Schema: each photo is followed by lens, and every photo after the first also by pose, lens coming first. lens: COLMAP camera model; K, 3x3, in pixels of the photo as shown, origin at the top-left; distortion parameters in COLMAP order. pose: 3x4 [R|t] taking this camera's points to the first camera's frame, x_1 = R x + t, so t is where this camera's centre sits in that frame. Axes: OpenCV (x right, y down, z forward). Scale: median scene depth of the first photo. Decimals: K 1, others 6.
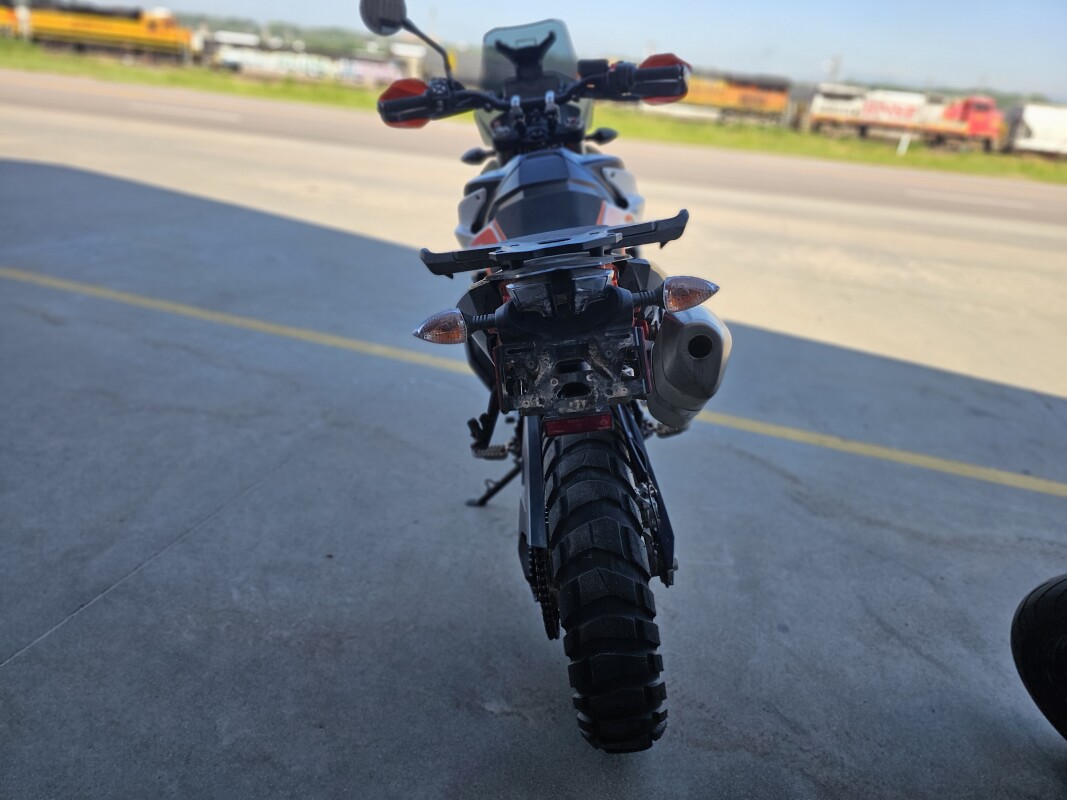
lens RADIAL K [[722.9, 0, 533.3], [0, 722.9, 407.8], [0, 0, 1]] dist [0.015625, -0.011862]
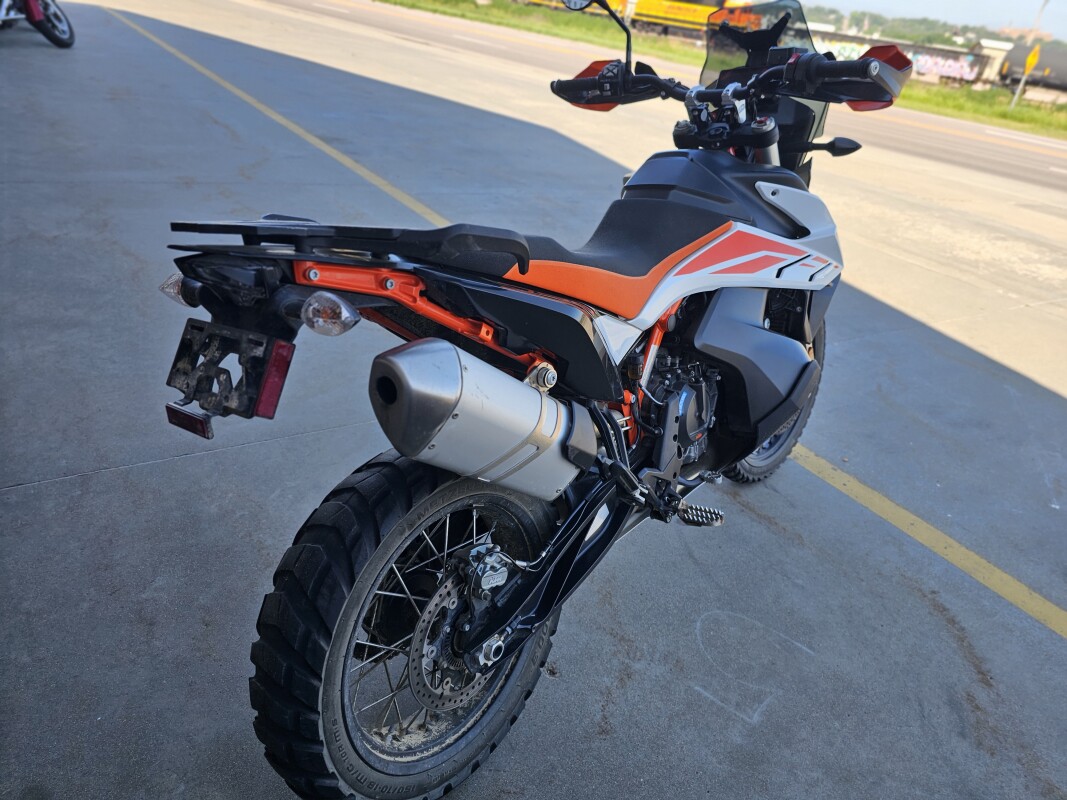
lens RADIAL K [[722.9, 0, 532.9], [0, 722.9, 399.4], [0, 0, 1]] dist [0.015625, -0.011862]
pose [[0.772219, 0.311774, -0.553602, 0.421349], [-0.310672, 0.945344, 0.099036, -0.107289], [0.554221, 0.095511, 0.826872, 0.226553]]
